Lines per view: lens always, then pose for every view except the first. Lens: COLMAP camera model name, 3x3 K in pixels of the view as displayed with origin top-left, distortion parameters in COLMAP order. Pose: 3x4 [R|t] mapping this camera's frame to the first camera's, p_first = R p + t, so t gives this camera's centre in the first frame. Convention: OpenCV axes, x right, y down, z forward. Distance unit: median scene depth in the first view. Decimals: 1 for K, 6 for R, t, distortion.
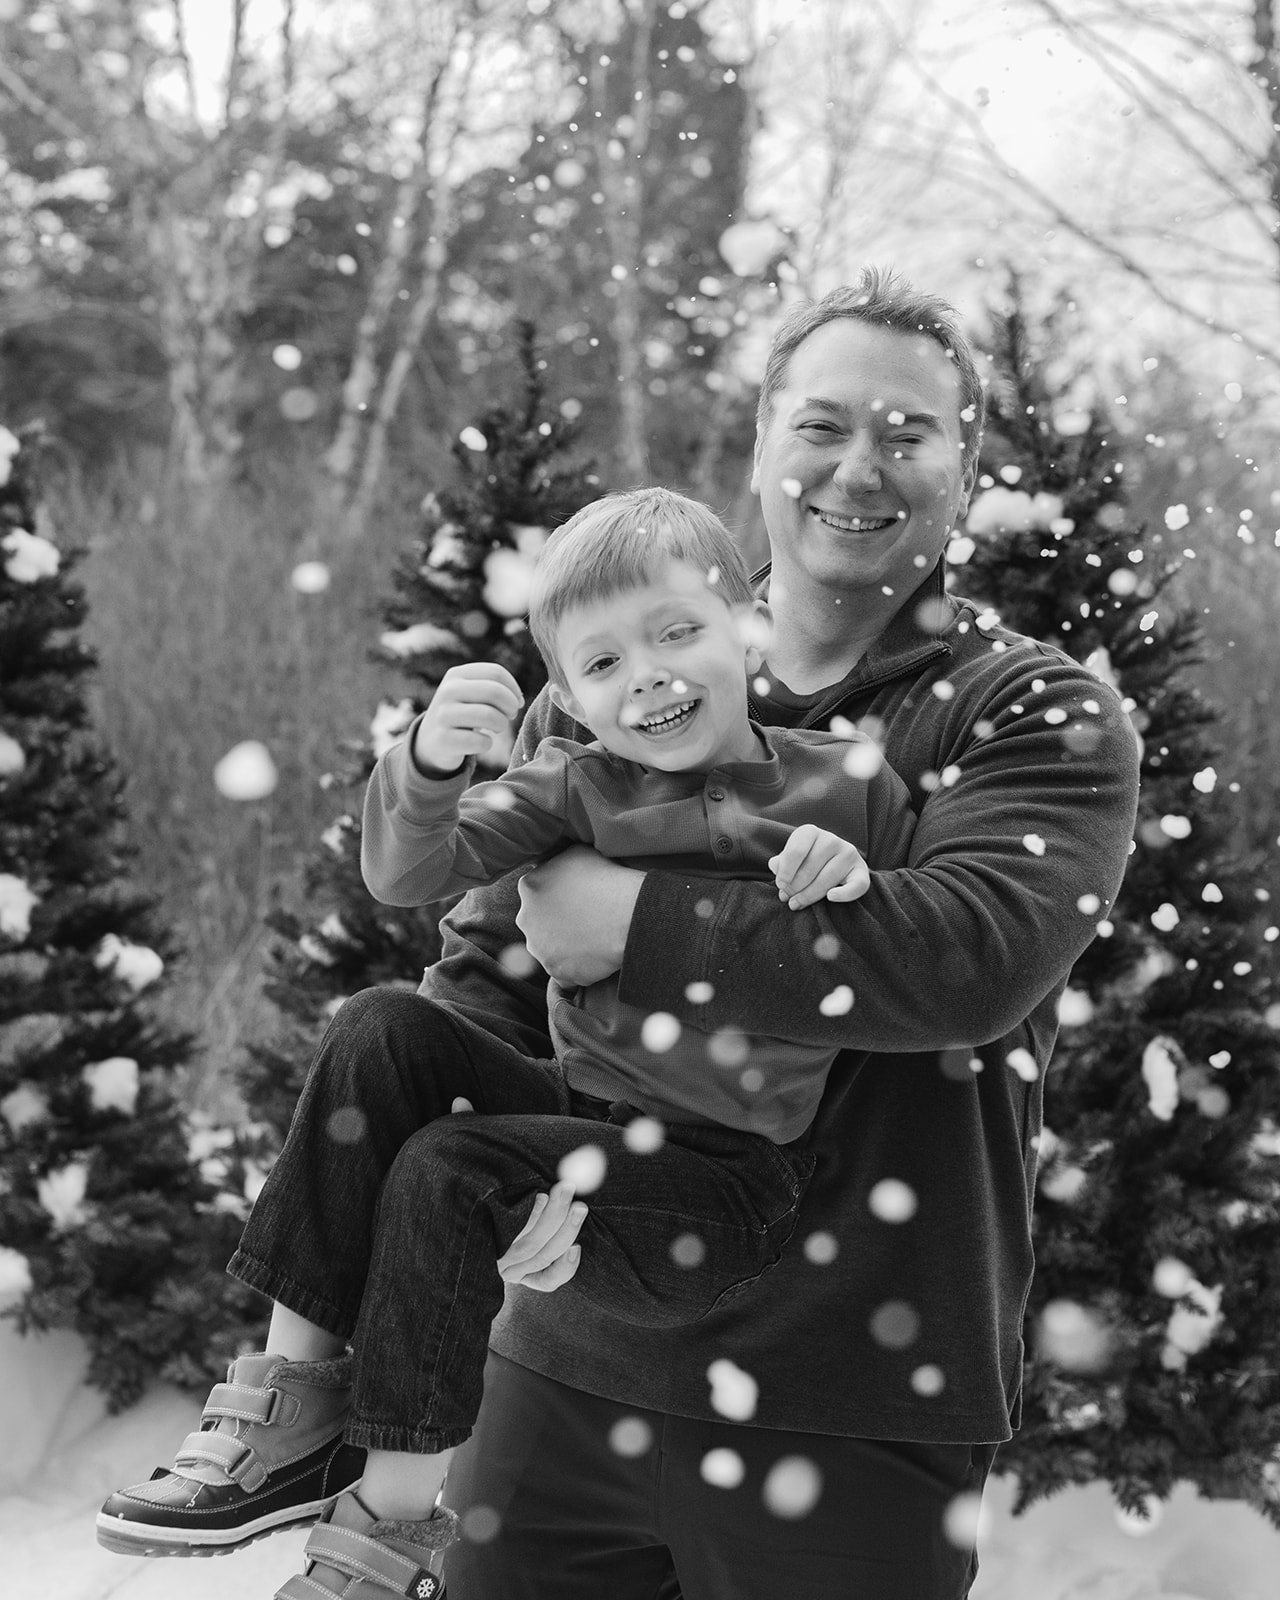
lens RADIAL K [[2948.8, 0, 636.7], [0, 2948.8, 608.9], [0, 0, 1]] dist [0.033025, 0.000000]
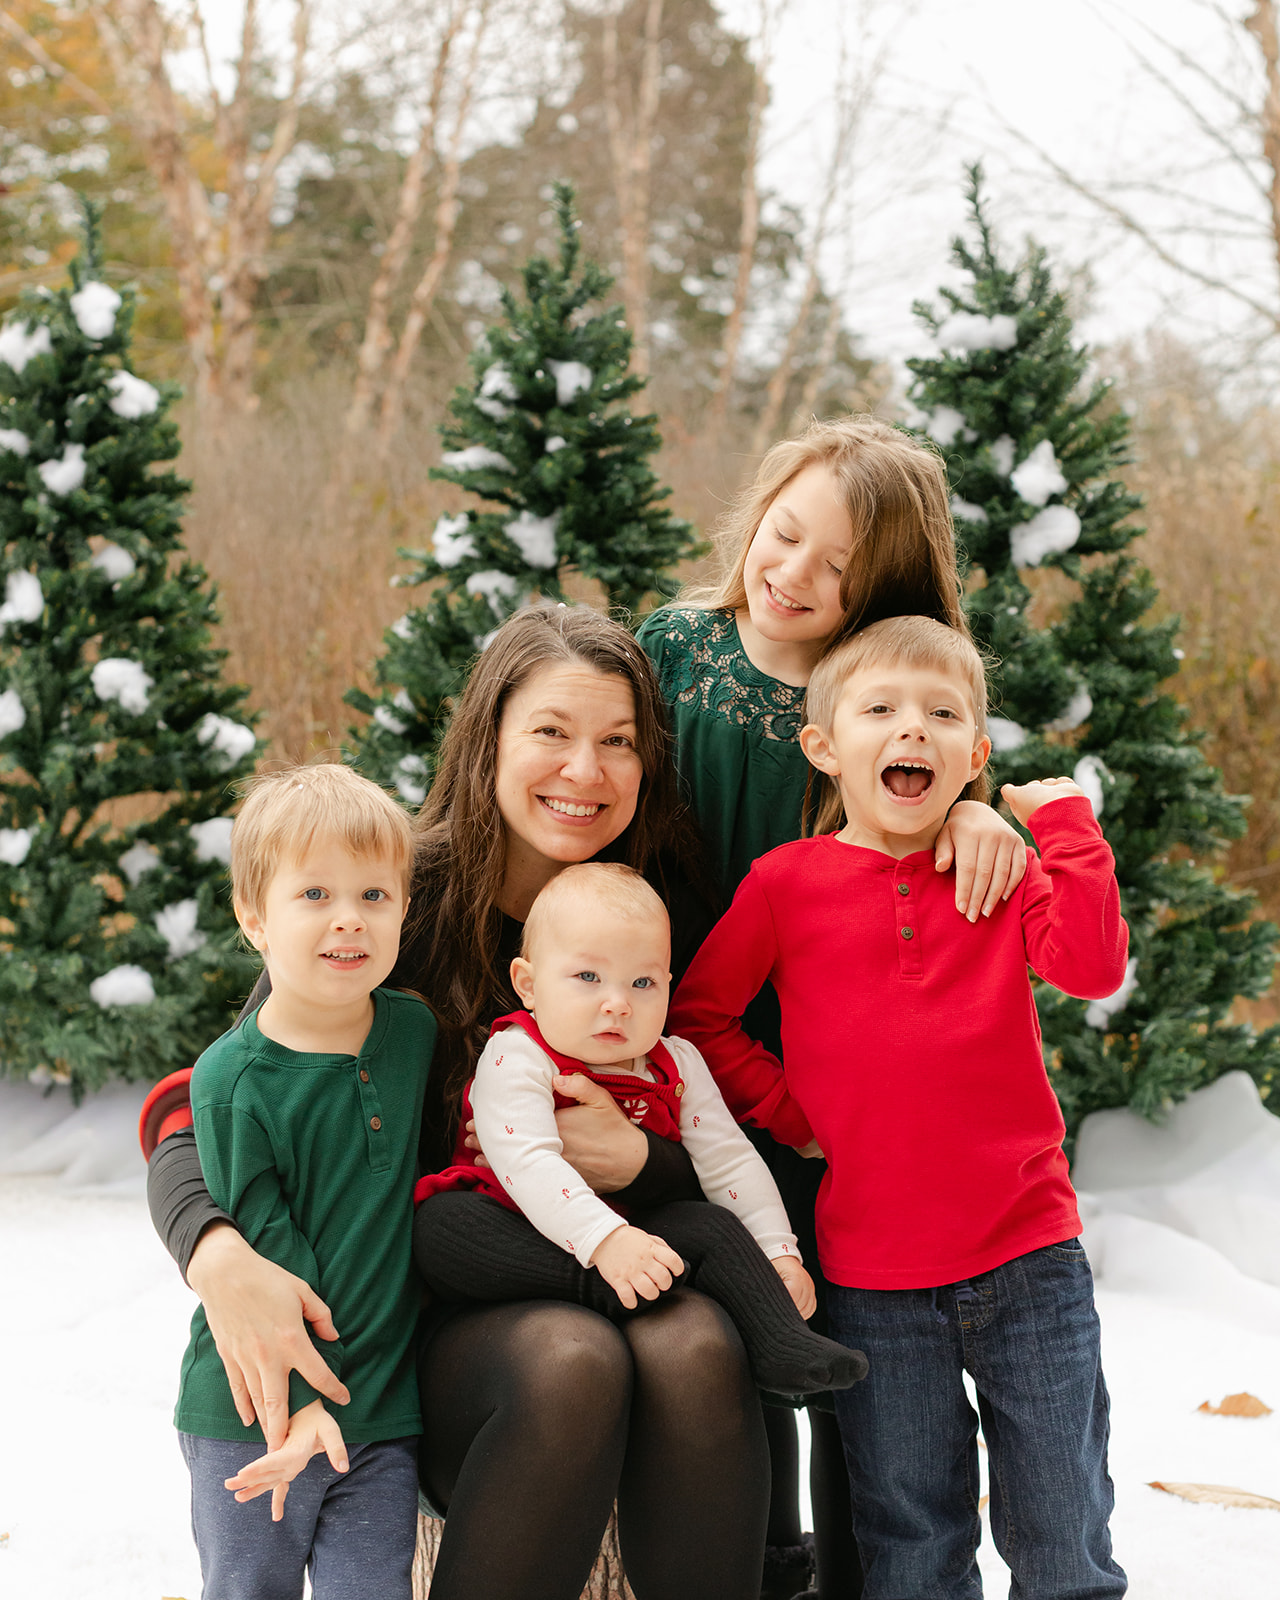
lens RADIAL K [[2948.8, 0, 633.4], [0, 2948.8, 862.8], [0, 0, 1]] dist [0.033025, 0.000000]
pose [[0.999981, -0.004979, -0.003535, -0.005235], [0.005268, 0.996203, 0.086906, 0.066013], [0.003088, -0.086923, 0.996210, -0.175556]]
